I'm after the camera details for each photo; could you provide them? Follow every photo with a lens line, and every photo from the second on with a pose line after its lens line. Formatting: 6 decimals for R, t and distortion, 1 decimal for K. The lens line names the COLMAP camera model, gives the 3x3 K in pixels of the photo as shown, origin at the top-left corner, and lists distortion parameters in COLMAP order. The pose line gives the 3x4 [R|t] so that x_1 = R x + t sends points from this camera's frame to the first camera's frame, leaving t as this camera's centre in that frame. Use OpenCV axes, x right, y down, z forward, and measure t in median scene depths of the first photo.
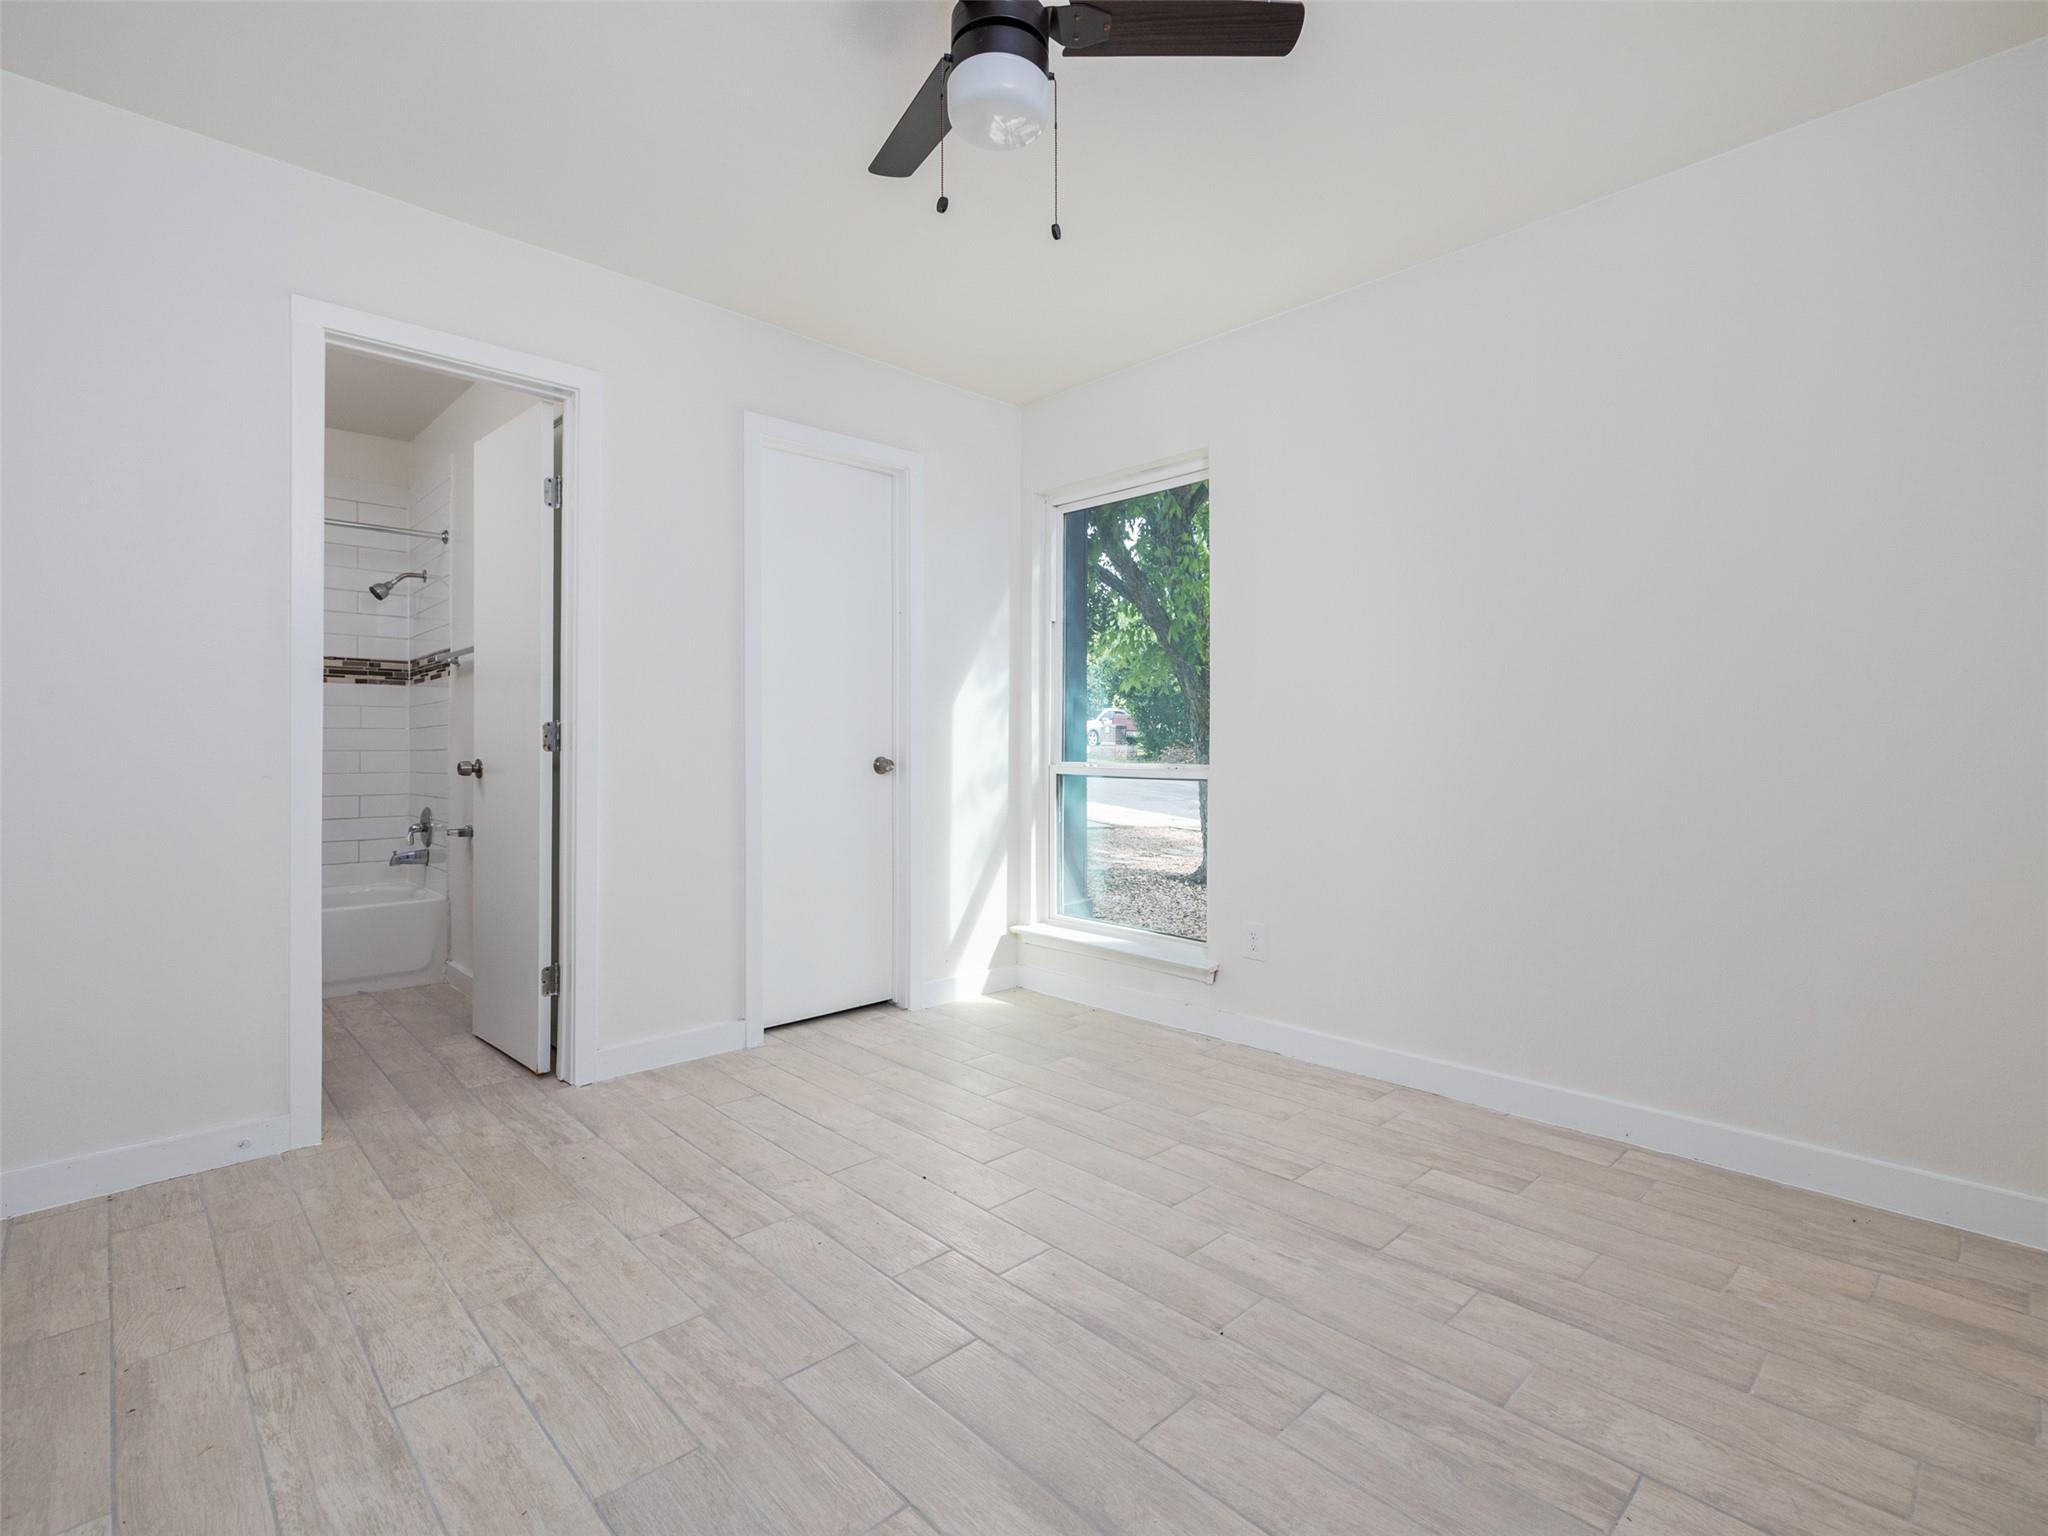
lens RADIAL K [[975.3, 0, 1028.8], [0, 975.3, 756.5], [0, 0, 1]] dist [-0.002142, 0.000142]
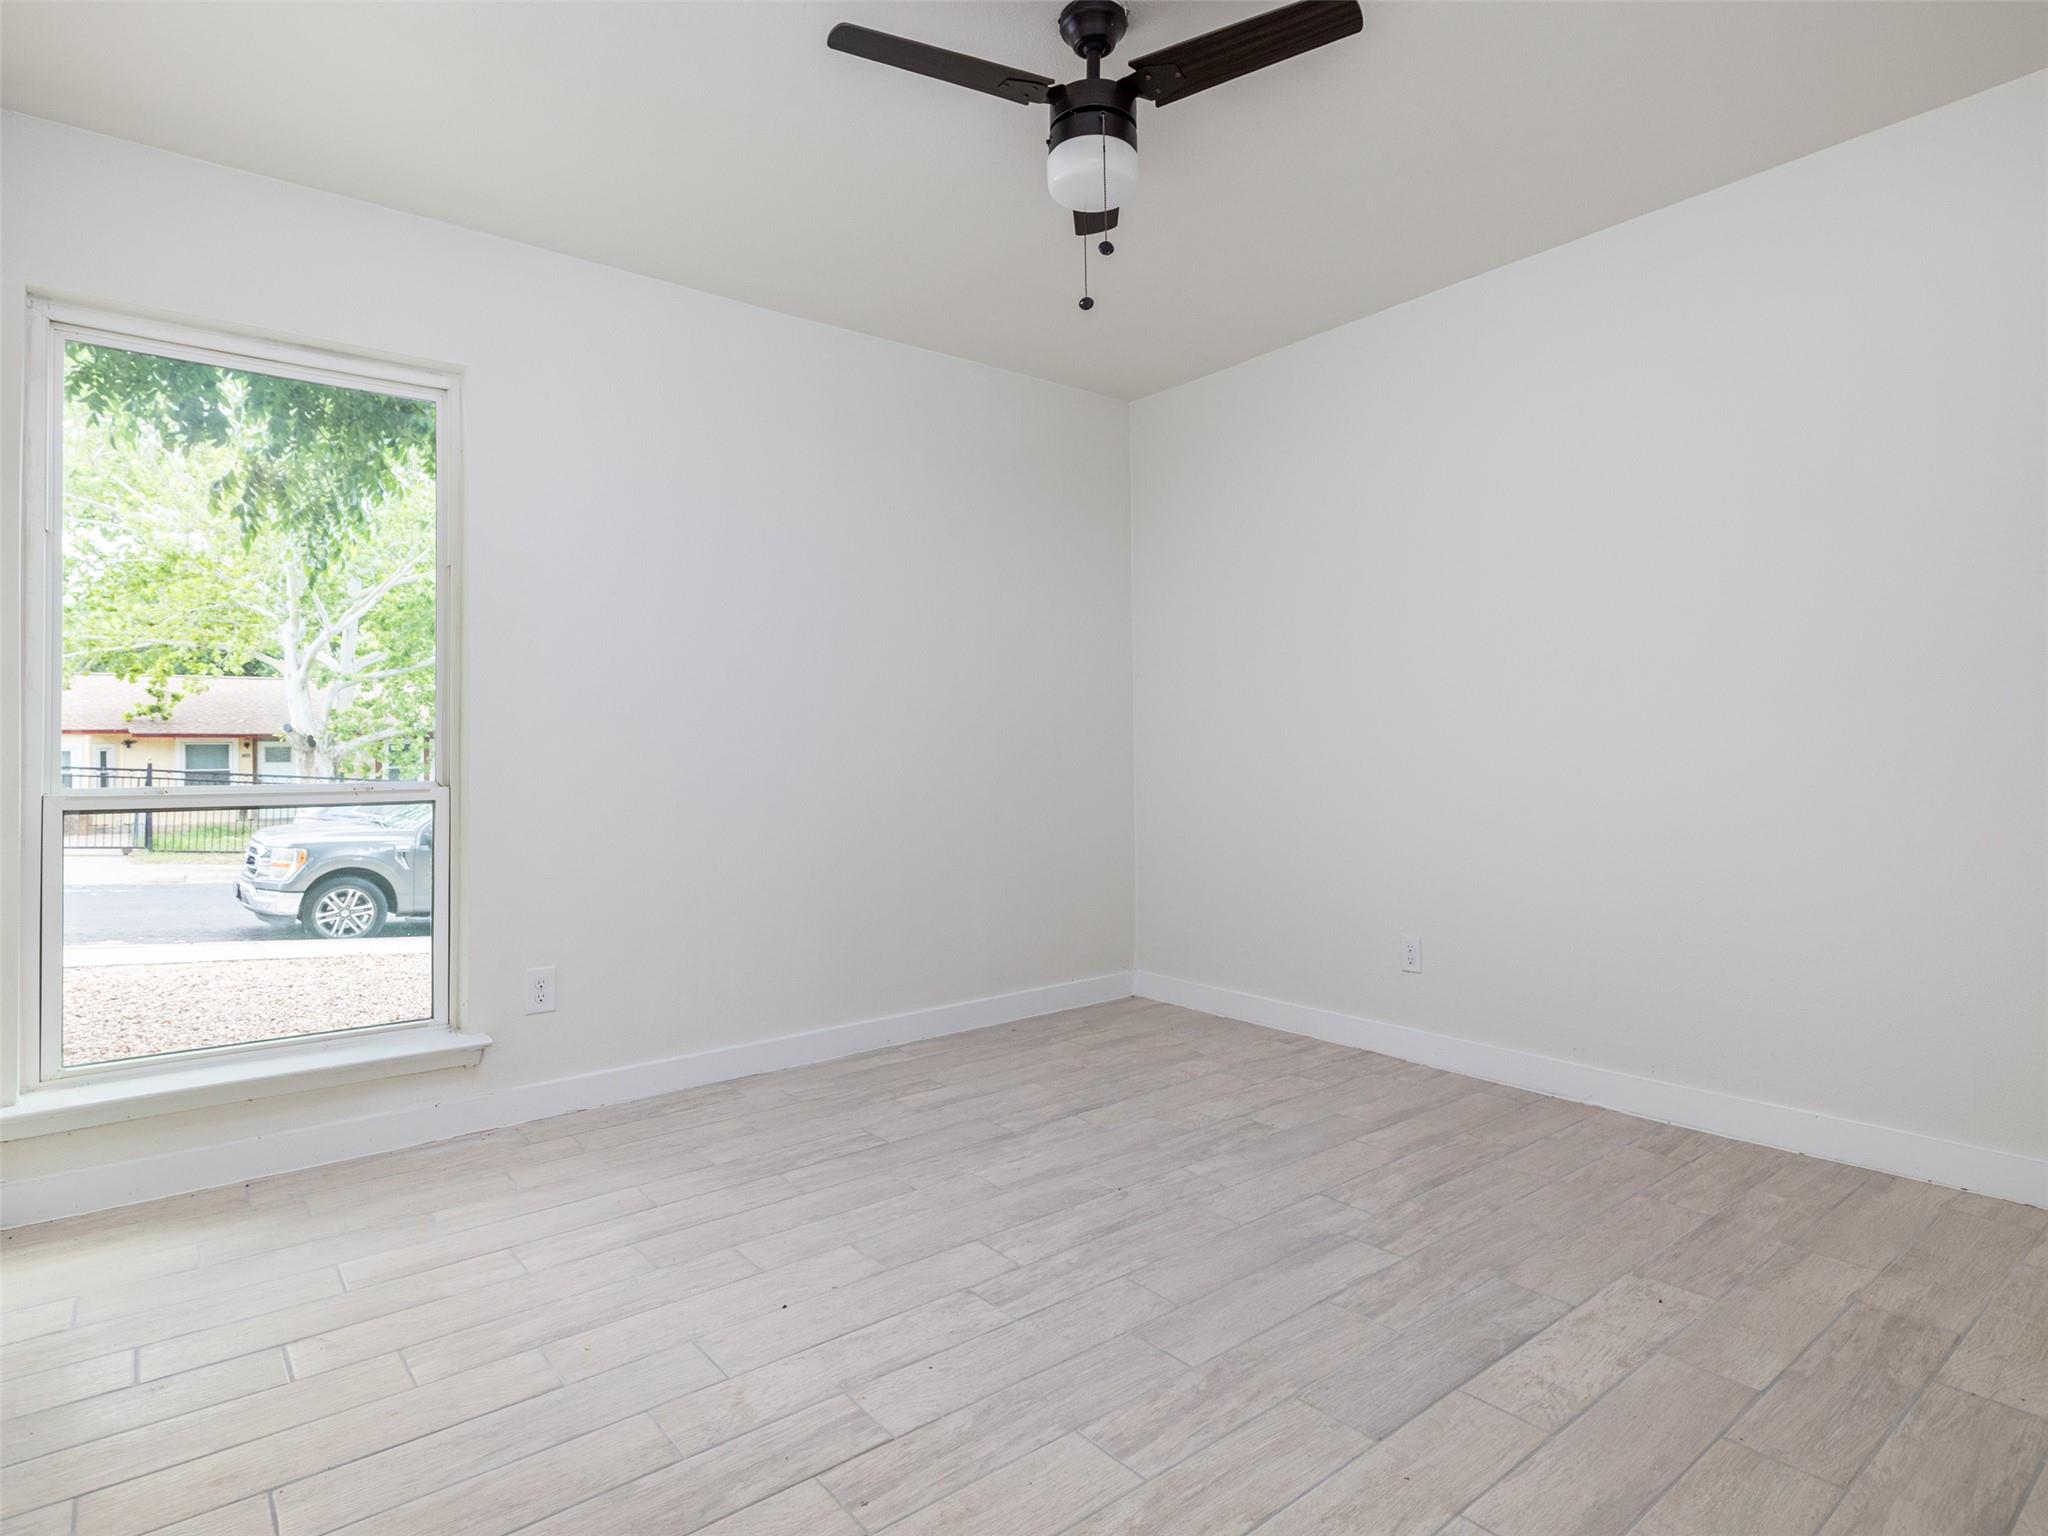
lens RADIAL K [[1104.3, 0, 1031.0], [0, 1104.3, 760.4], [0, 0, 1]] dist [-0.005195, -0.000071]
pose [[0.084400, -0.008707, 0.996394, -1.077638], [0.022723, 0.999719, 0.006811, -0.007493], [-0.996173, 0.022066, 0.084574, 0.802528]]
